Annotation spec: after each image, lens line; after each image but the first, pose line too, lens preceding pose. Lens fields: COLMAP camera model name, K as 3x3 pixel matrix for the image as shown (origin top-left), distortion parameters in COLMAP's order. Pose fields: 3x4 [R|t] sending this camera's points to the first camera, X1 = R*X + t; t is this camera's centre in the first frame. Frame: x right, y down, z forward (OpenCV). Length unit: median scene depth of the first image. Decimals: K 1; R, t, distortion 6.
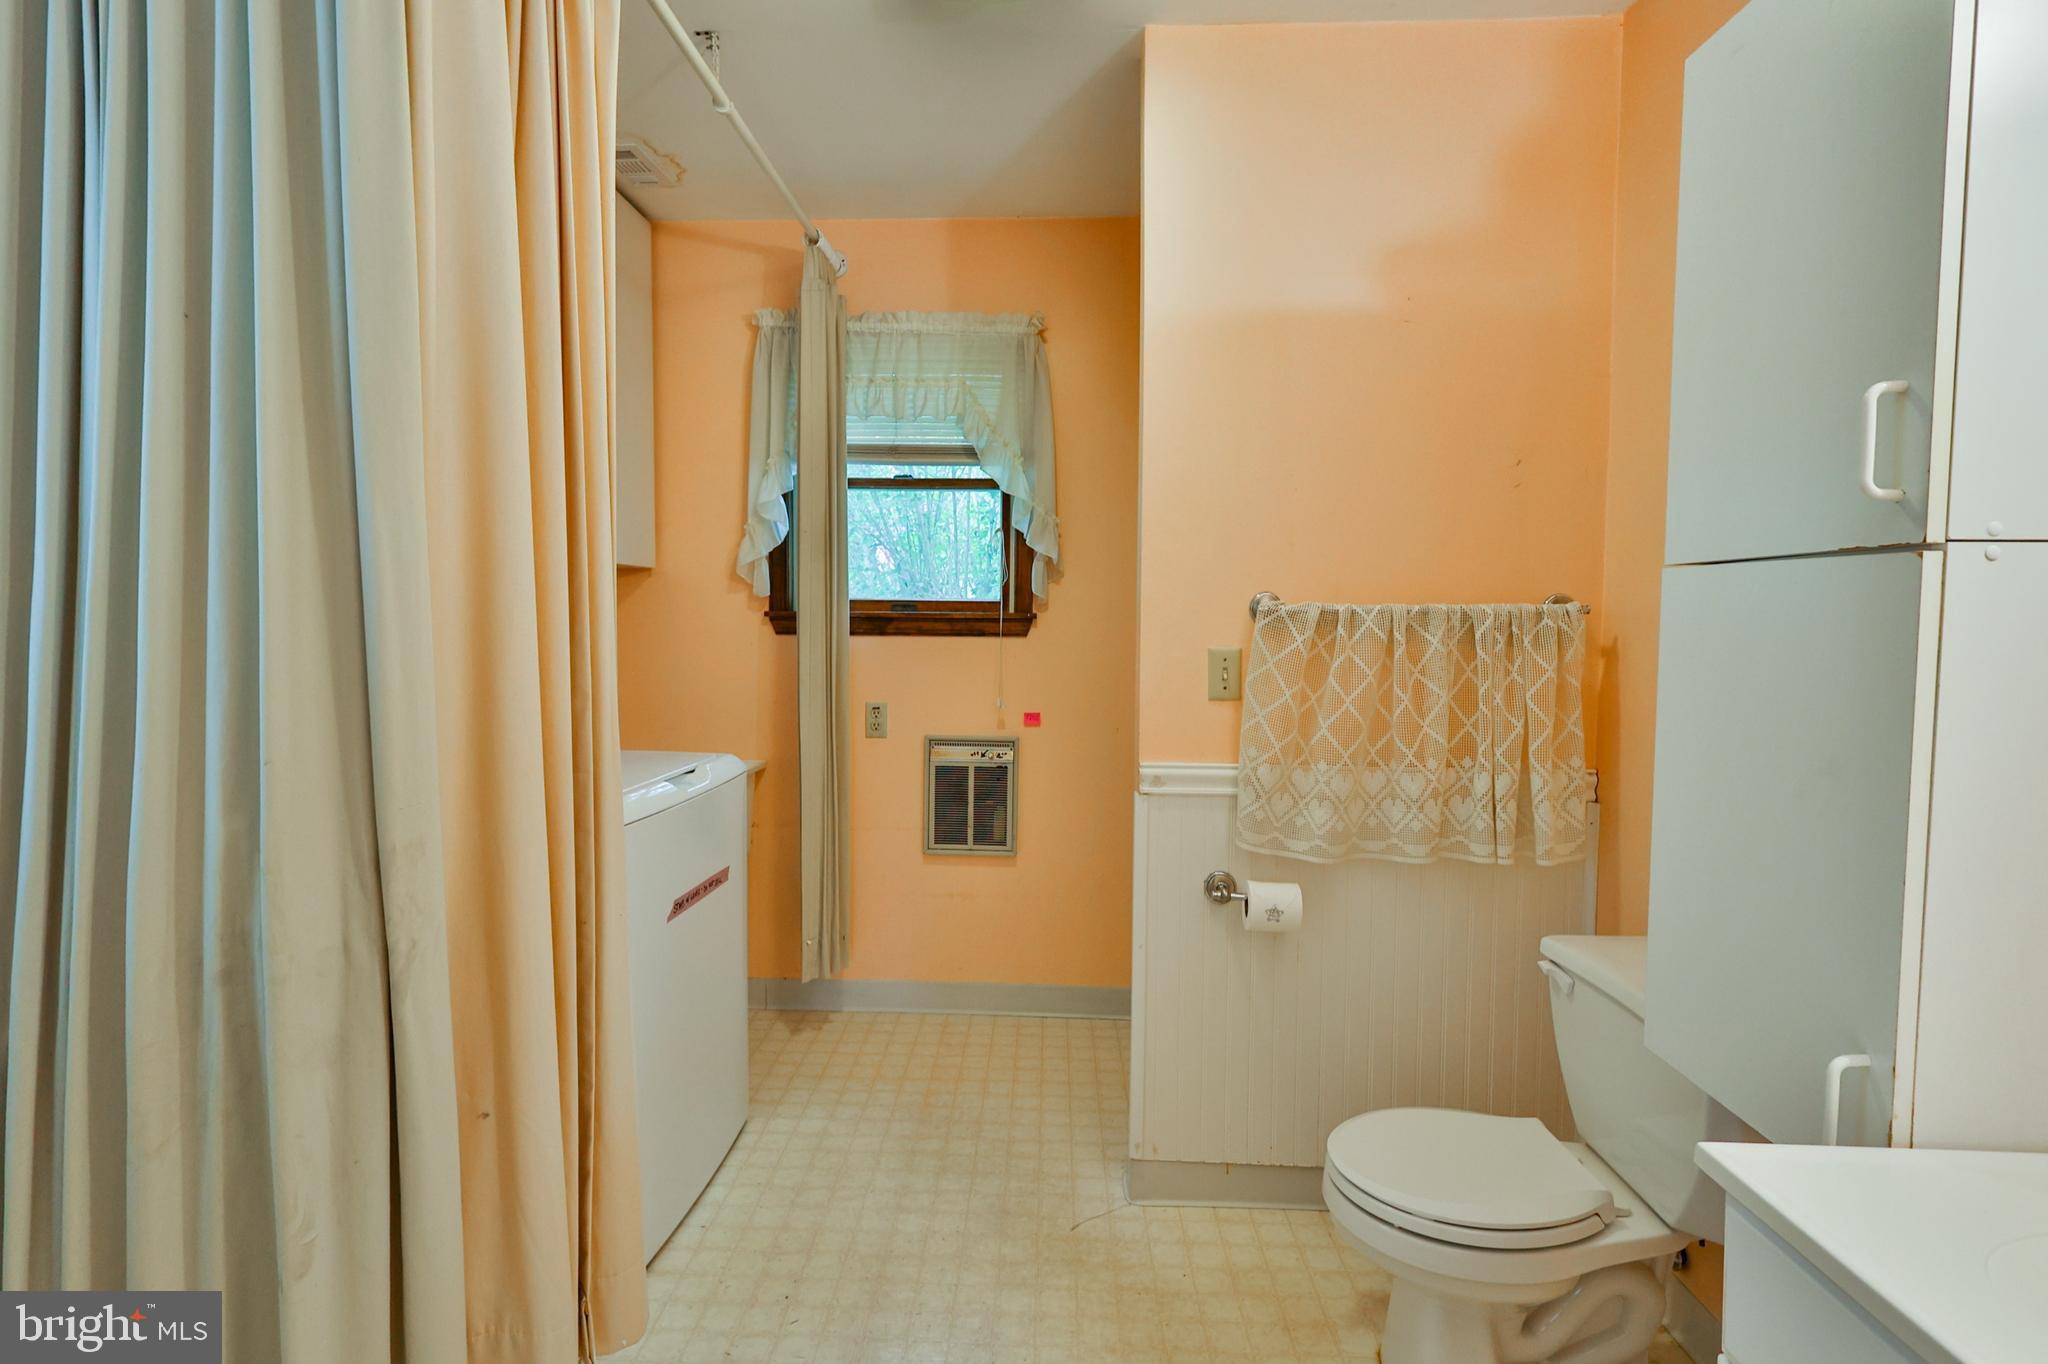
lens RADIAL K [[1004.3, 0, 1022.6], [0, 1004.3, 670.4], [0, 0, 1]] dist [-0.000923, 0.000480]
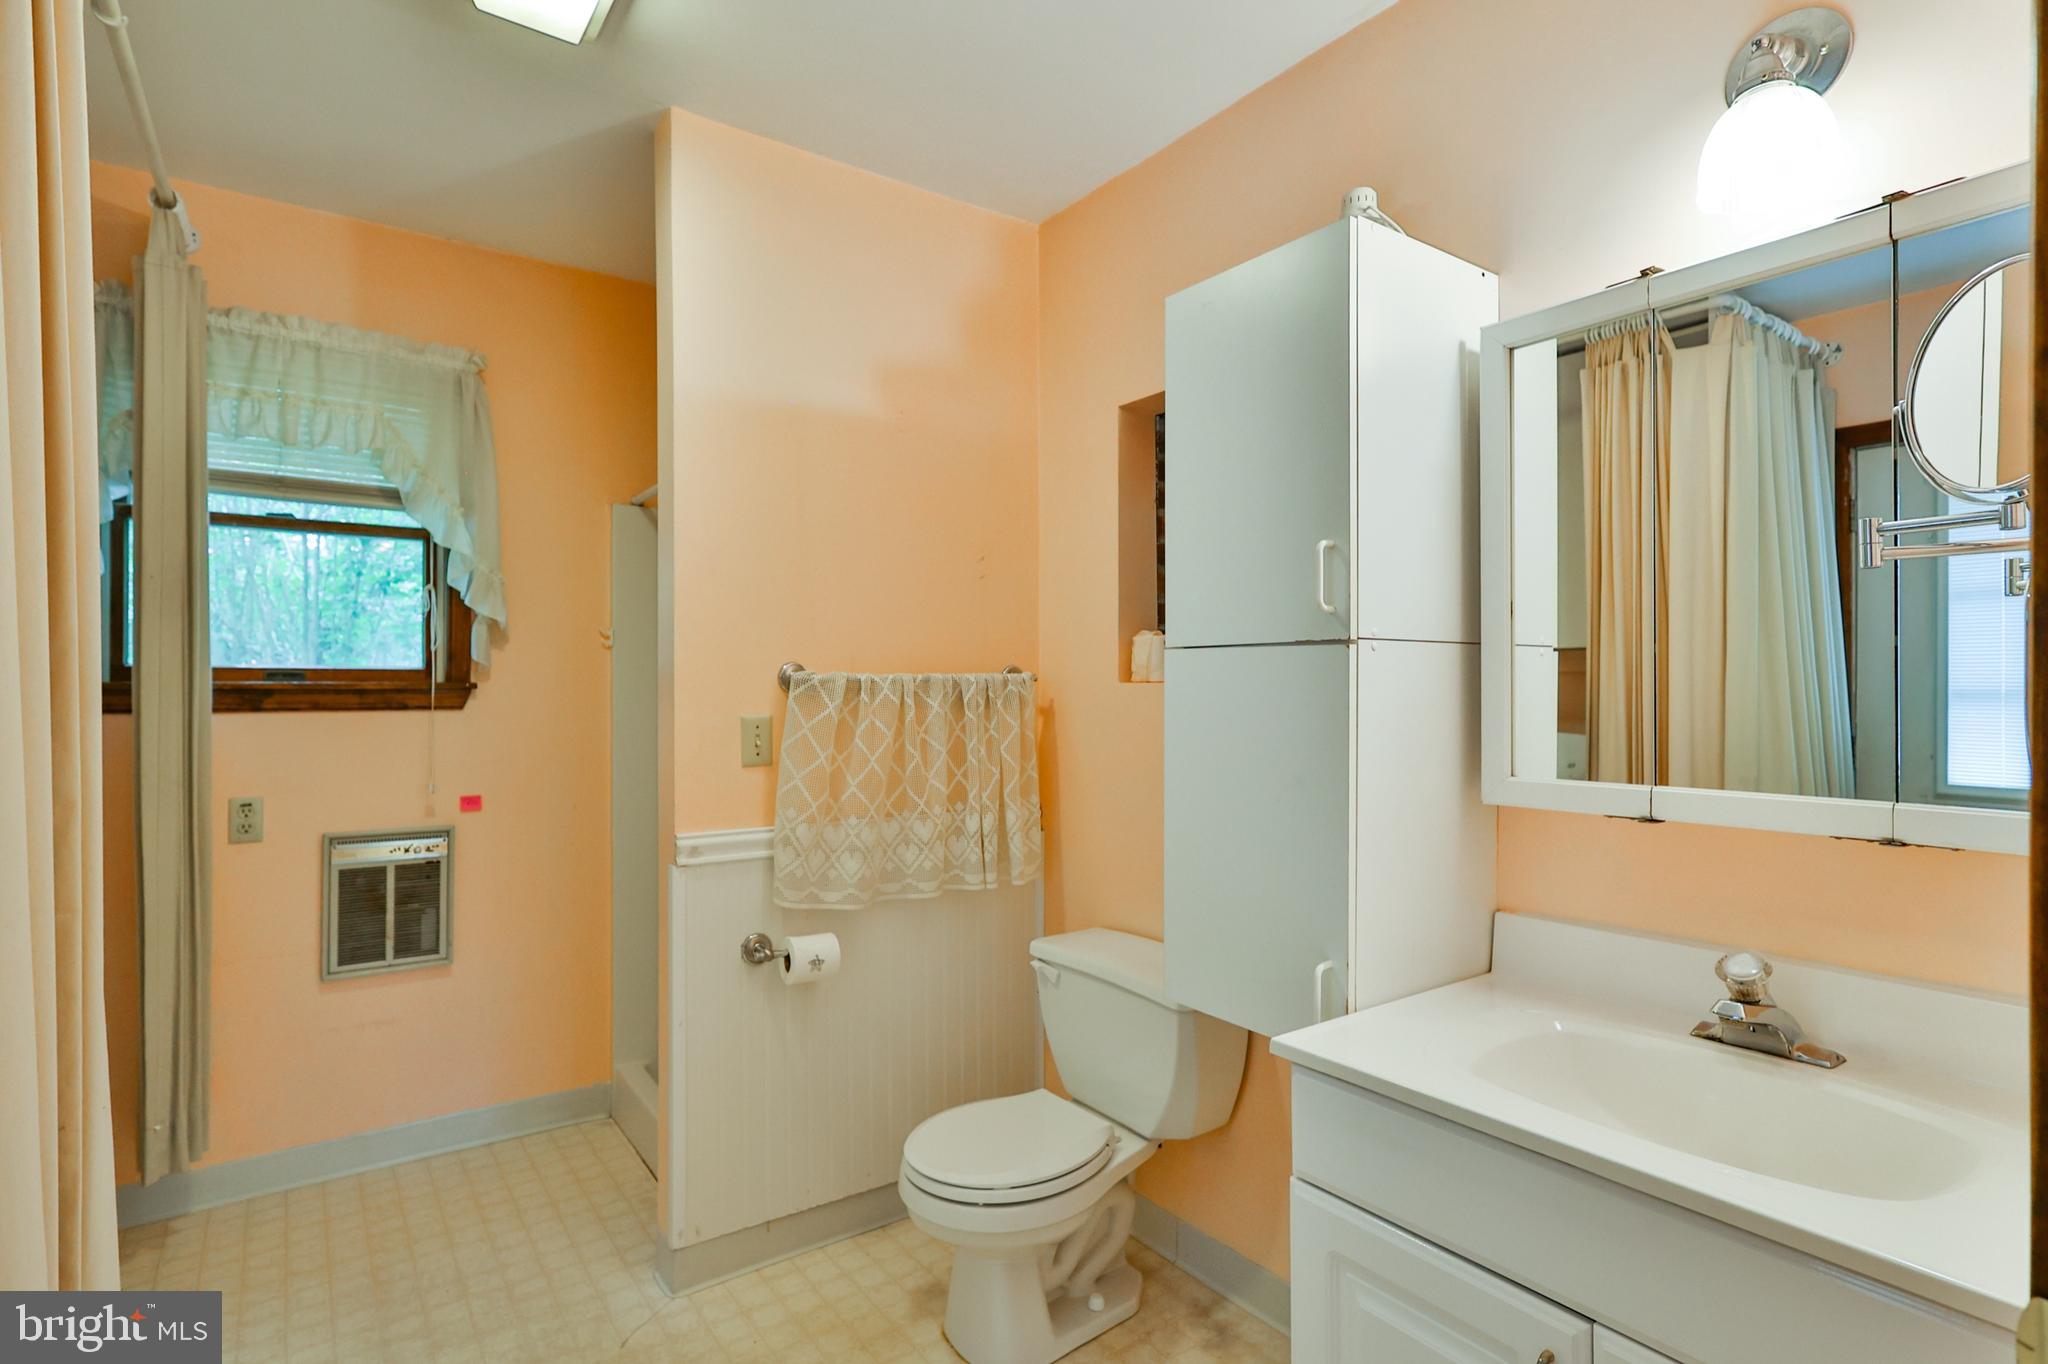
lens RADIAL K [[1000.7, 0, 1022.5], [0, 1000.7, 685.2], [0, 0, 1]] dist [-0.002113, 0.000292]
pose [[0.789896, -0.007676, 0.613193, -0.216623], [0.039042, 0.998523, -0.037793, -0.004021], [-0.611997, 0.053792, 0.789029, 0.012556]]
